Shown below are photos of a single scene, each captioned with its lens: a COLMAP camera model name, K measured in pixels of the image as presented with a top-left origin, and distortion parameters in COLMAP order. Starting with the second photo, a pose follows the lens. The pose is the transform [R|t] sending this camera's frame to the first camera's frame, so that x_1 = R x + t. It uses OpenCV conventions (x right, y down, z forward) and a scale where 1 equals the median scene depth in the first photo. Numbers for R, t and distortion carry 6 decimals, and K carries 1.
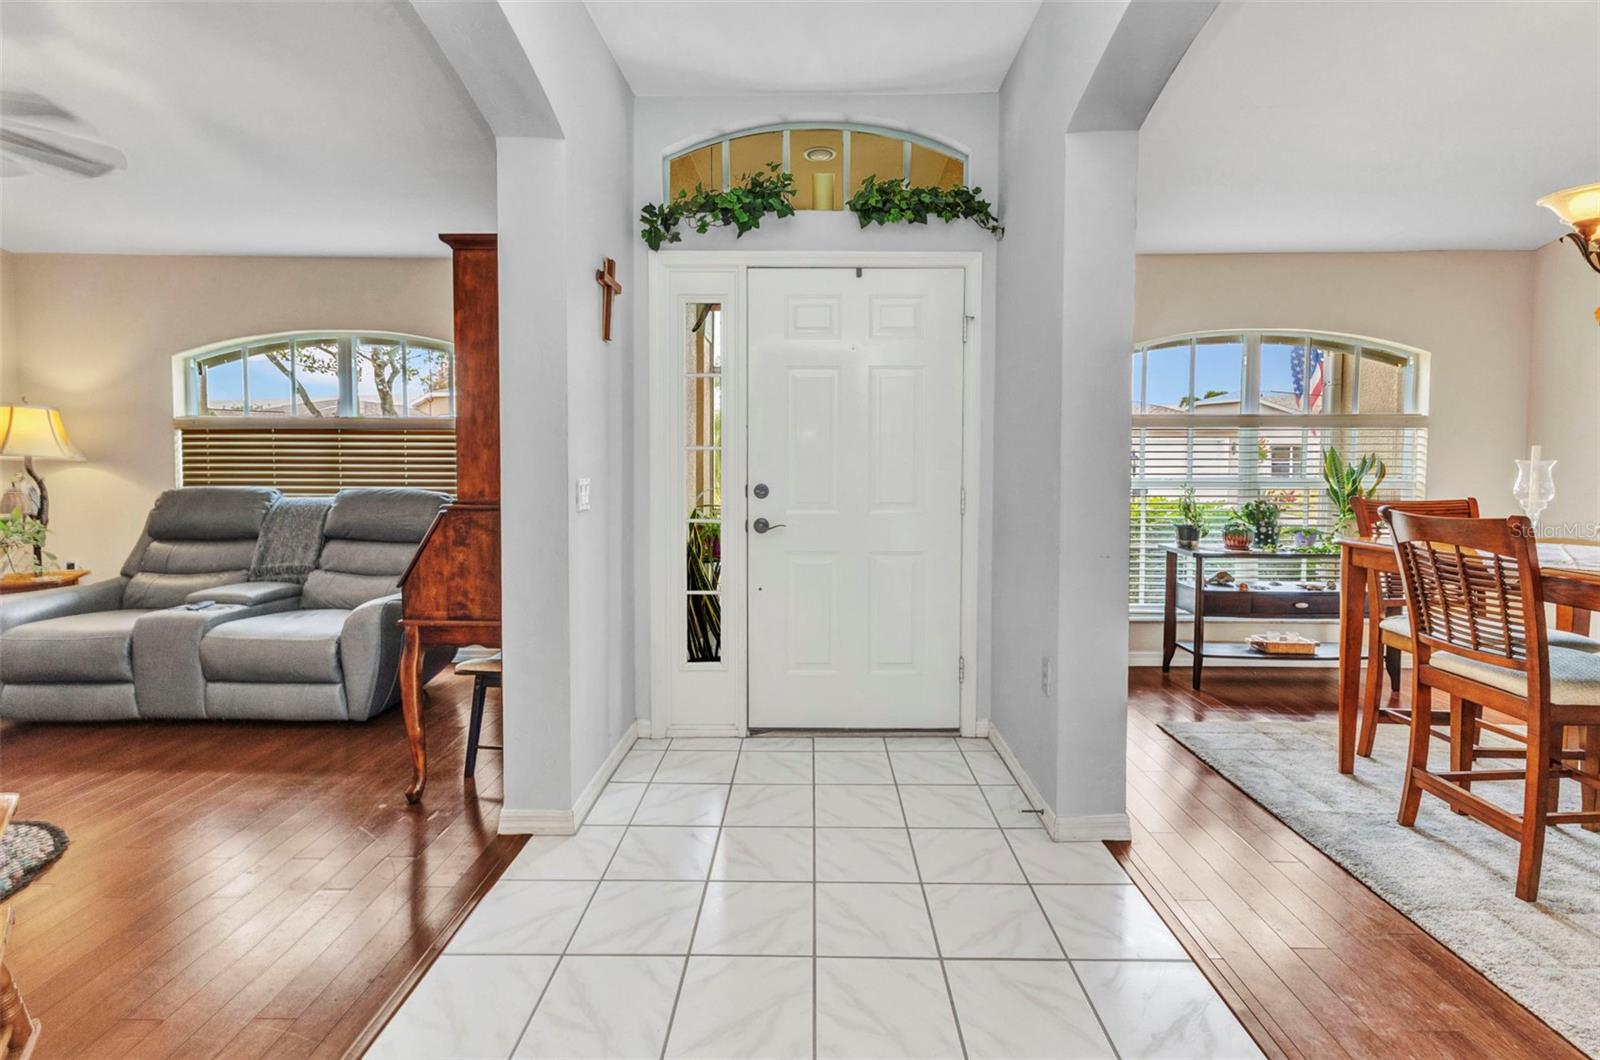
lens RADIAL K [[707.6, 0, 796.8], [0, 707.6, 486.9], [0, 0, 1]] dist [0.003877, 0.000127]
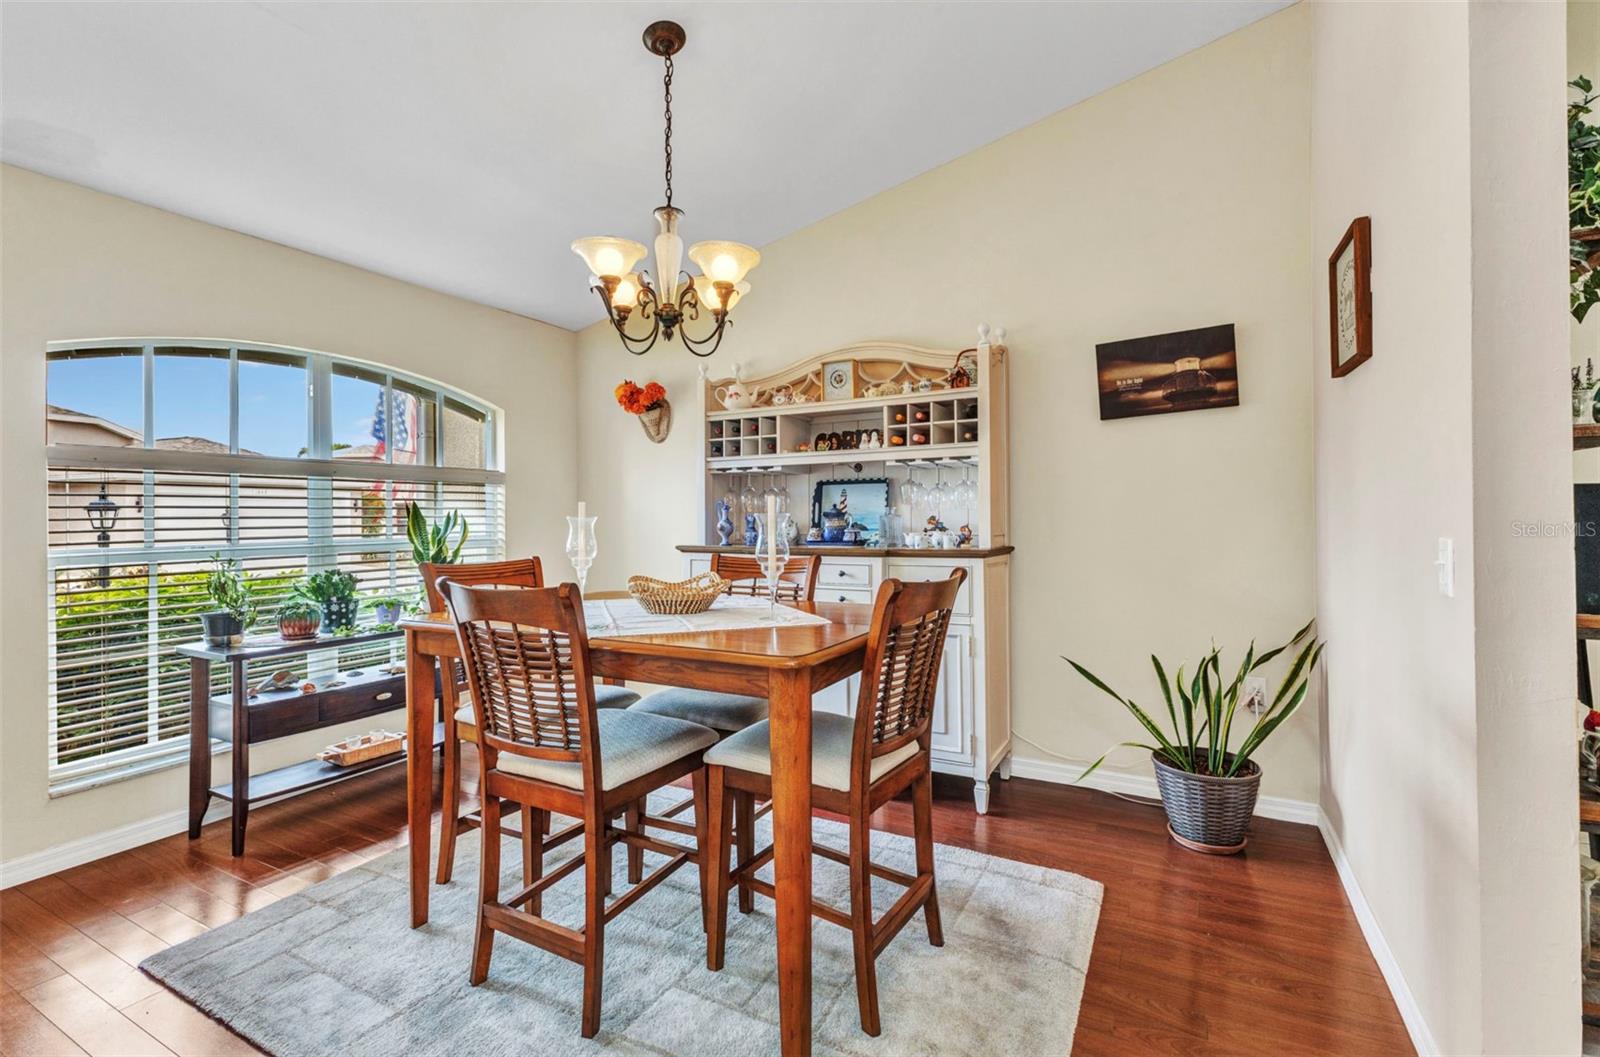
lens RADIAL K [[713.6, 0, 793.2], [0, 713.6, 524.7], [0, 0, 1]] dist [0.002680, 0.000182]
pose [[0.465868, -0.015125, 0.884725, 0.201141], [0.040074, 0.999189, -0.004020, -0.007421], [-0.883946, 0.037327, 0.466096, 0.187819]]
